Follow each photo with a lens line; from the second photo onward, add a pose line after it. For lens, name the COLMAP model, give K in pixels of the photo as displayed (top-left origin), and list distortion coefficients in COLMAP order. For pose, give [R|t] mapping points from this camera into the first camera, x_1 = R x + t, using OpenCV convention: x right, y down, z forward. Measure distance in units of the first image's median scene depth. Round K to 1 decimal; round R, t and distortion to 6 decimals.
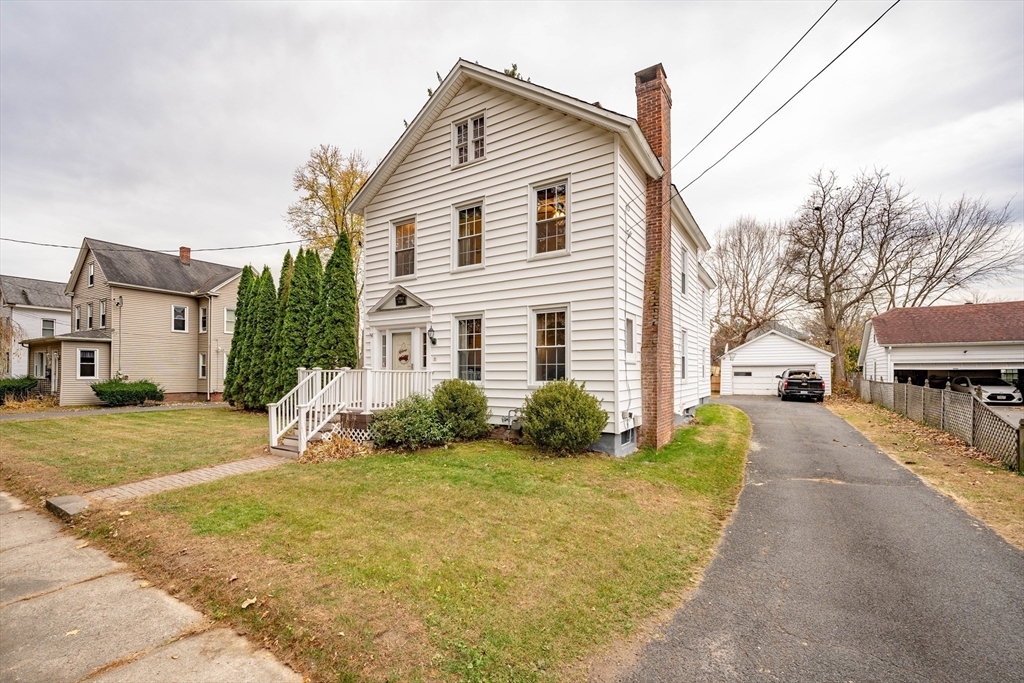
lens RADIAL K [[417.9, 0, 510.2], [0, 417.9, 331.1], [0, 0, 1]] dist [-0.002417, -0.000451]
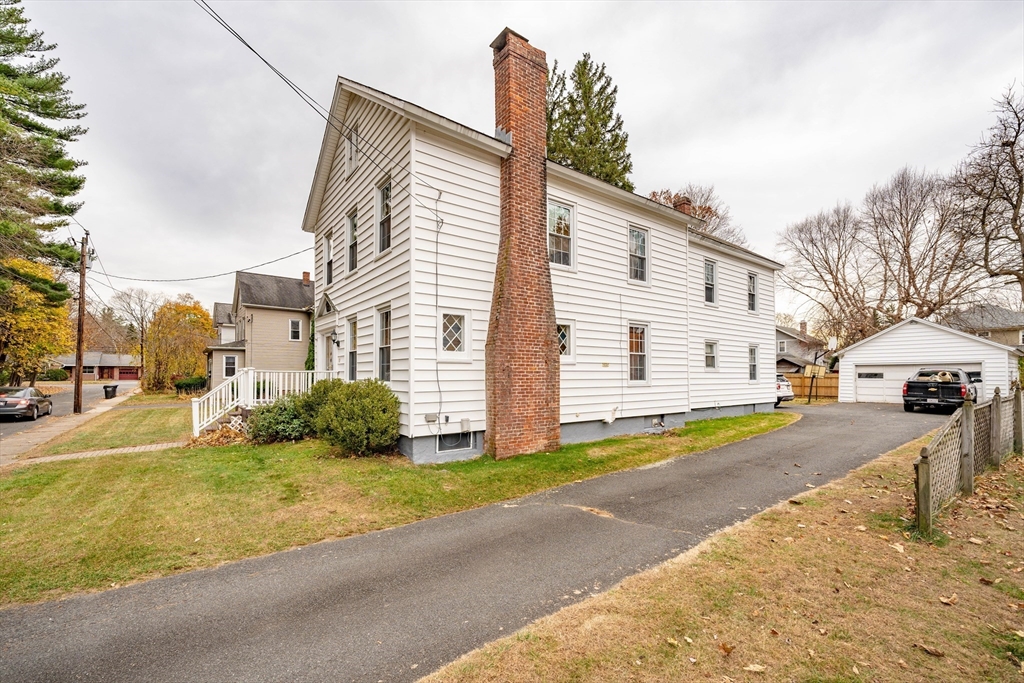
lens RADIAL K [[415.1, 0, 508.0], [0, 415.1, 331.6], [0, 0, 1]] dist [0.000727, -0.000356]
pose [[0.939539, -0.034048, -0.340746, 0.554129], [0.033115, 0.999415, -0.008556, 0.016221], [0.340838, -0.003245, 0.940117, 0.137710]]
